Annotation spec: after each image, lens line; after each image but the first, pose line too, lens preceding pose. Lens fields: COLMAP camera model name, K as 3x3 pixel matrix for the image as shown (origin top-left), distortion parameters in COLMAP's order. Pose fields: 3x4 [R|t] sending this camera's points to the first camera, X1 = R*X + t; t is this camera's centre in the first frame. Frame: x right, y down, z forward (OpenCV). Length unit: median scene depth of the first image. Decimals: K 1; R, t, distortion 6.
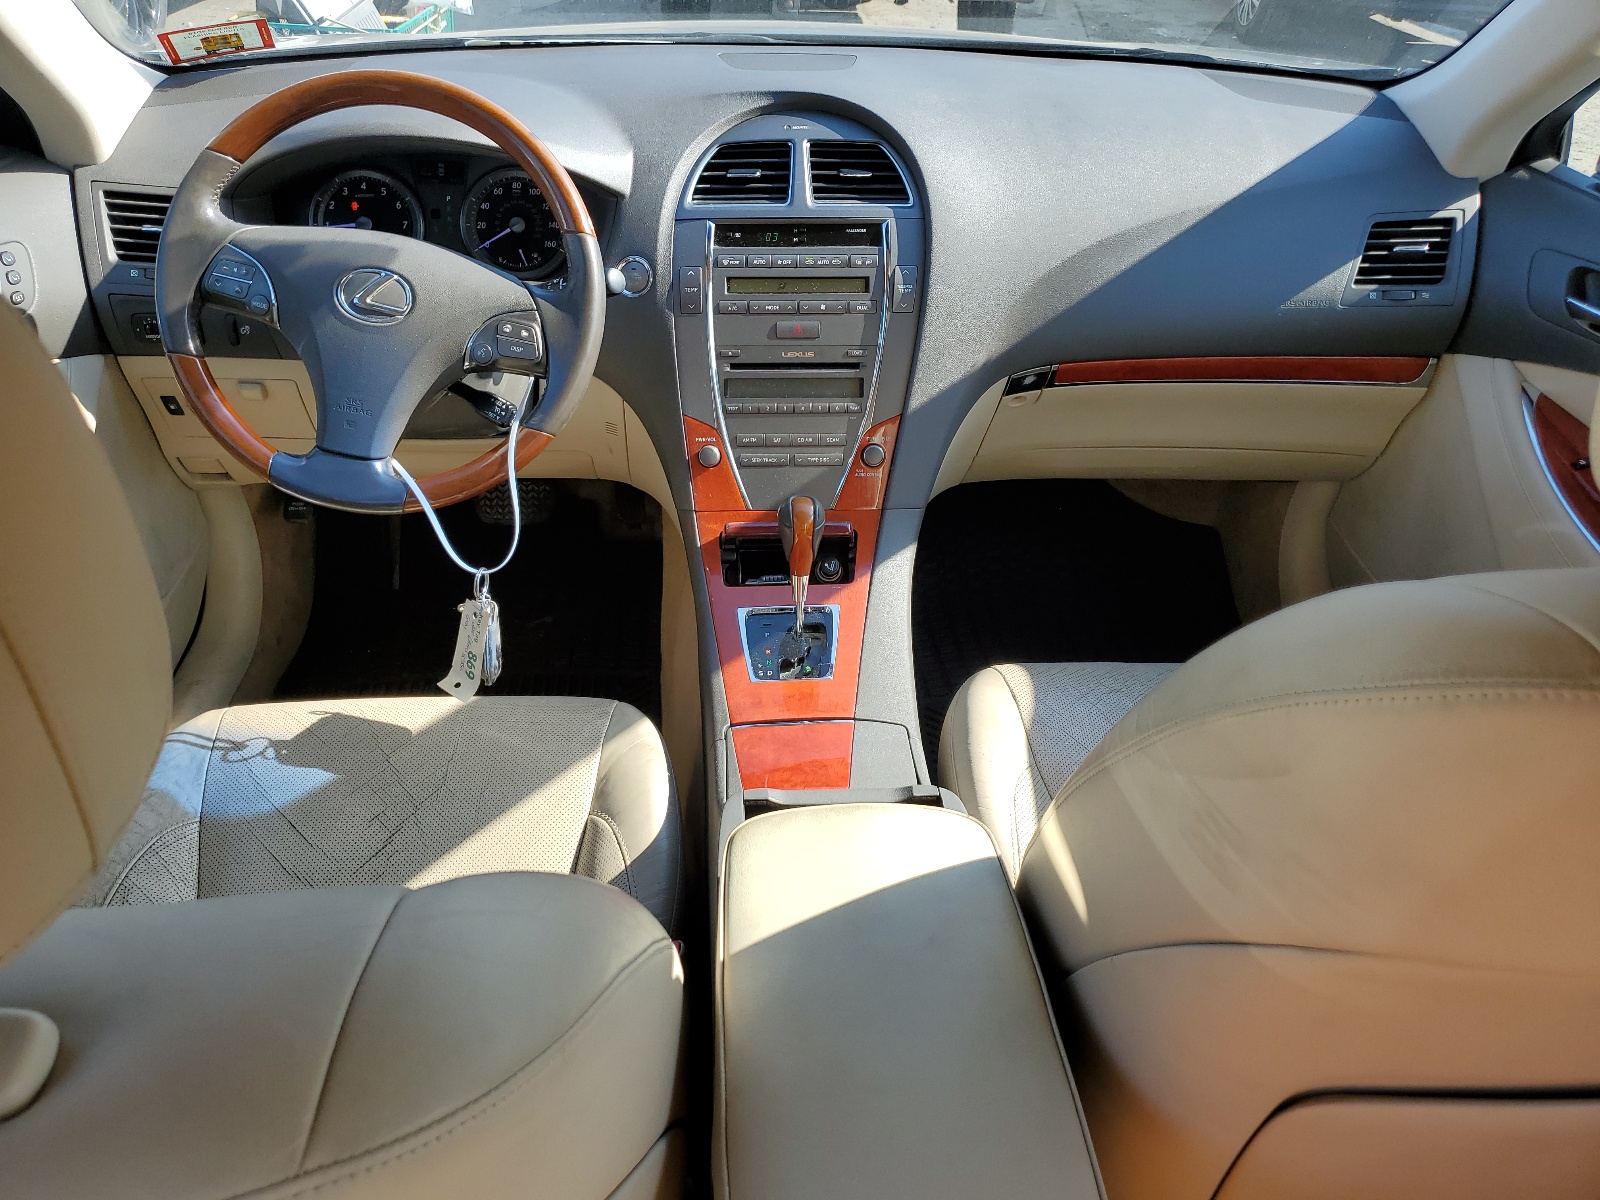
lens RADIAL K [[1215.3, 0, 796.6], [0, 1215.3, 601.6], [0, 0, 1]] dist [-0.001958, -0.001213]
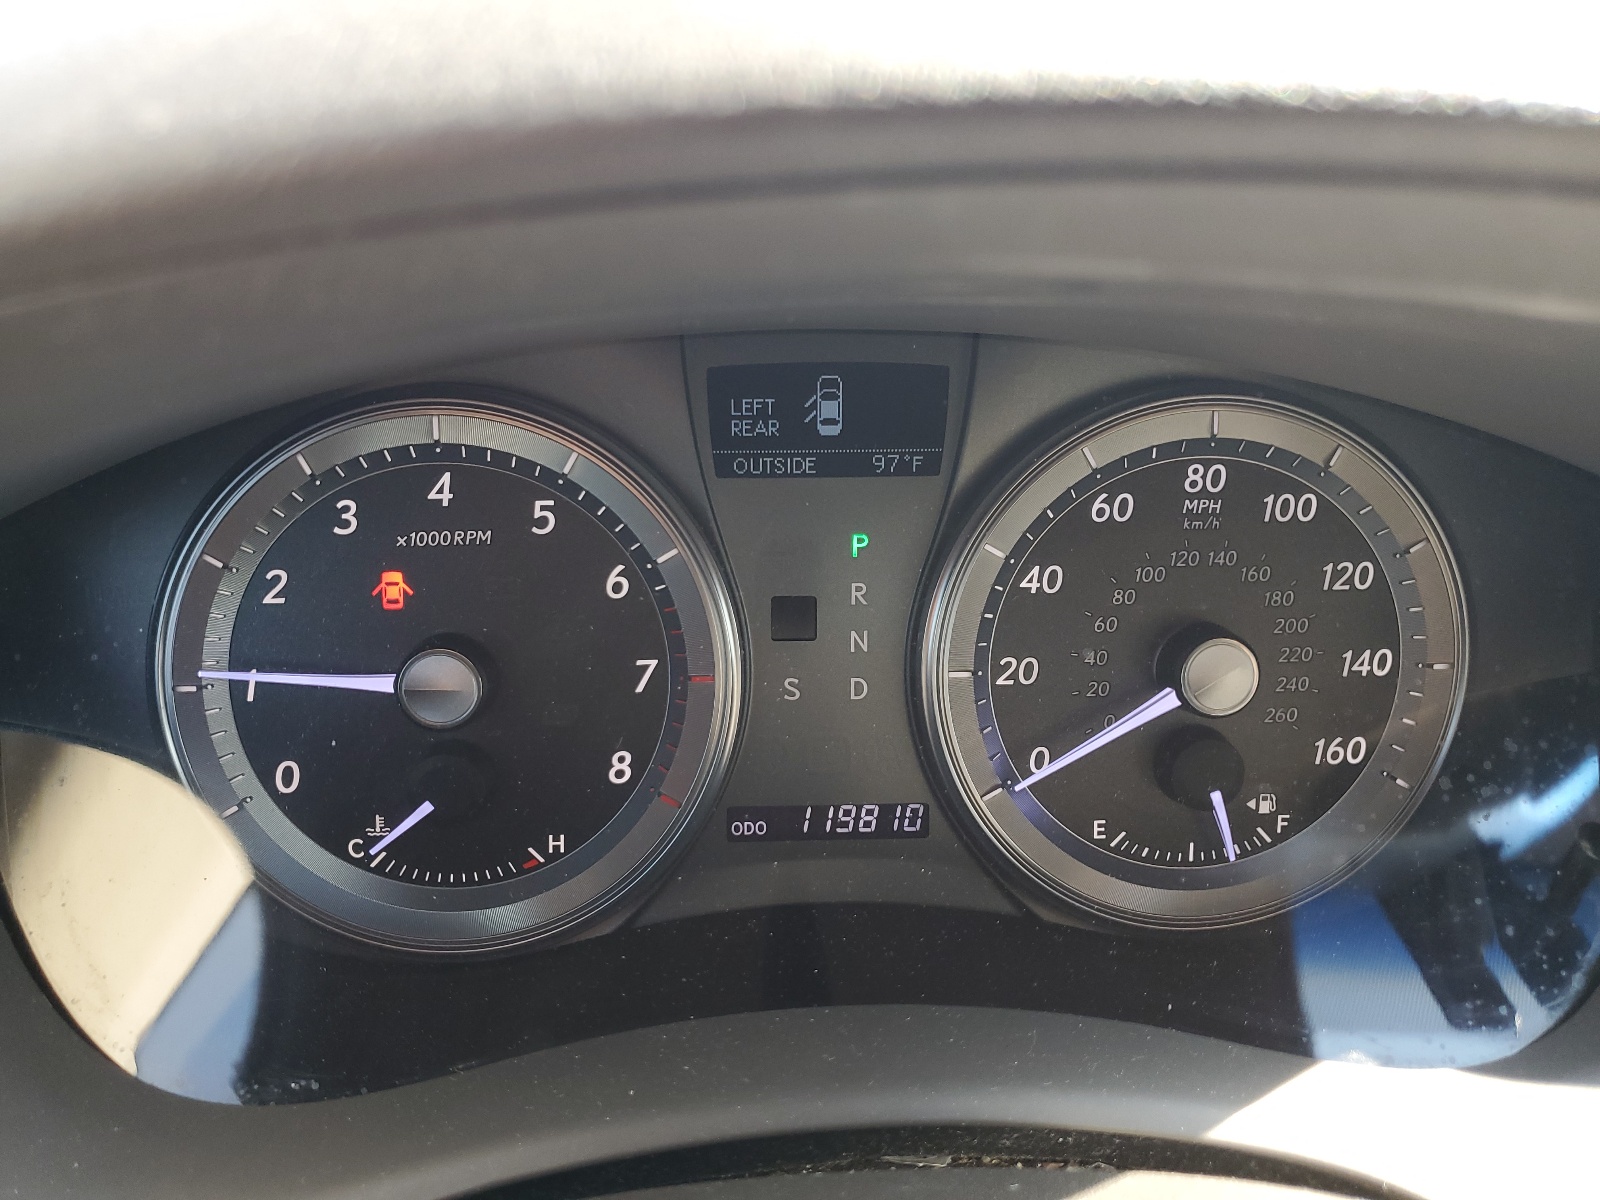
lens RADIAL K [[1215.3, 0, 802.1], [0, 1215.3, 599.4], [0, 0, 1]] dist [-0.001958, -0.001213]
pose [[0.997019, -0.002179, -0.077125, -0.282681], [-0.013947, 0.978043, -0.207936, -0.283818], [0.075885, 0.208392, 0.975097, 0.813650]]
